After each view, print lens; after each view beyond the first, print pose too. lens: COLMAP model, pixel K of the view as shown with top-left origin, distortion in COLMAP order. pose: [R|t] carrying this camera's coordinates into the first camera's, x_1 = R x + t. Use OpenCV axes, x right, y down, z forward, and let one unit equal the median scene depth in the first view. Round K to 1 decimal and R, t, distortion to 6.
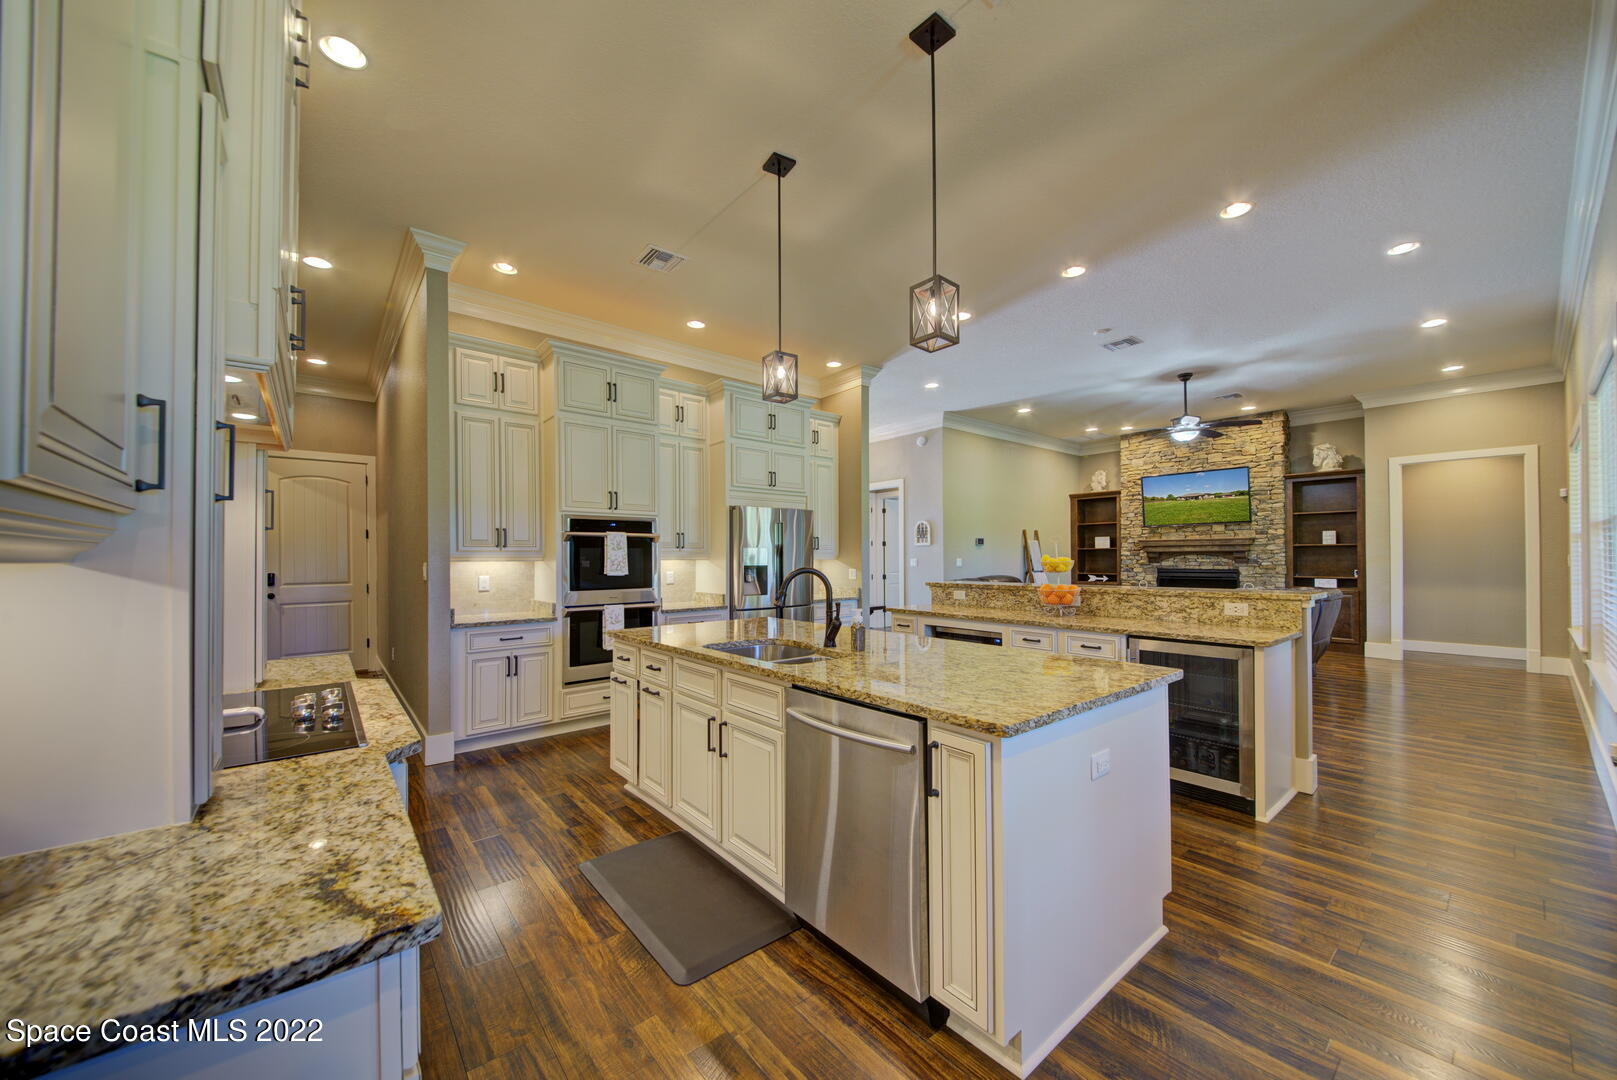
lens RADIAL K [[564.4, 0, 788.0], [0, 564.4, 546.6], [0, 0, 1]] dist [0.001019, 0.000029]
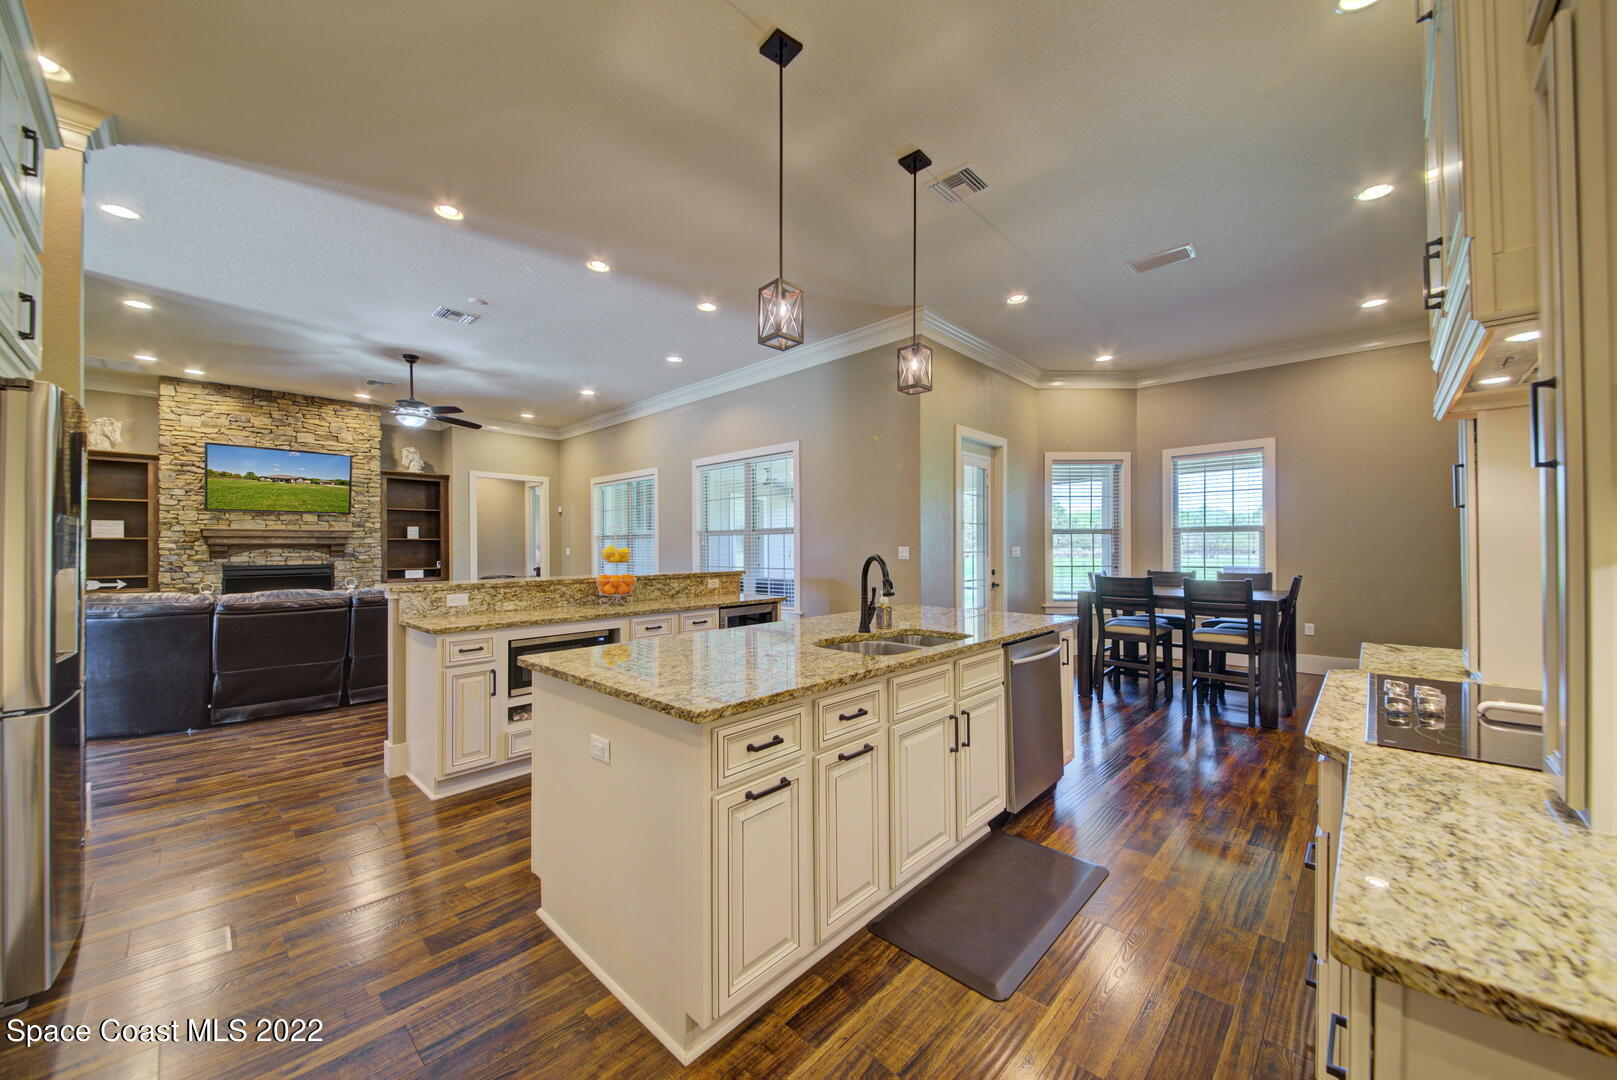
lens RADIAL K [[599.5, 0, 808.5], [0, 599.5, 540.0], [0, 0, 1]] dist [0.000610, 0.000003]
pose [[-0.127623, 0.016877, 0.991679, -0.279056], [-0.013115, 0.999739, -0.018702, 0.009335], [-0.991736, -0.015393, -0.127368, 0.351420]]
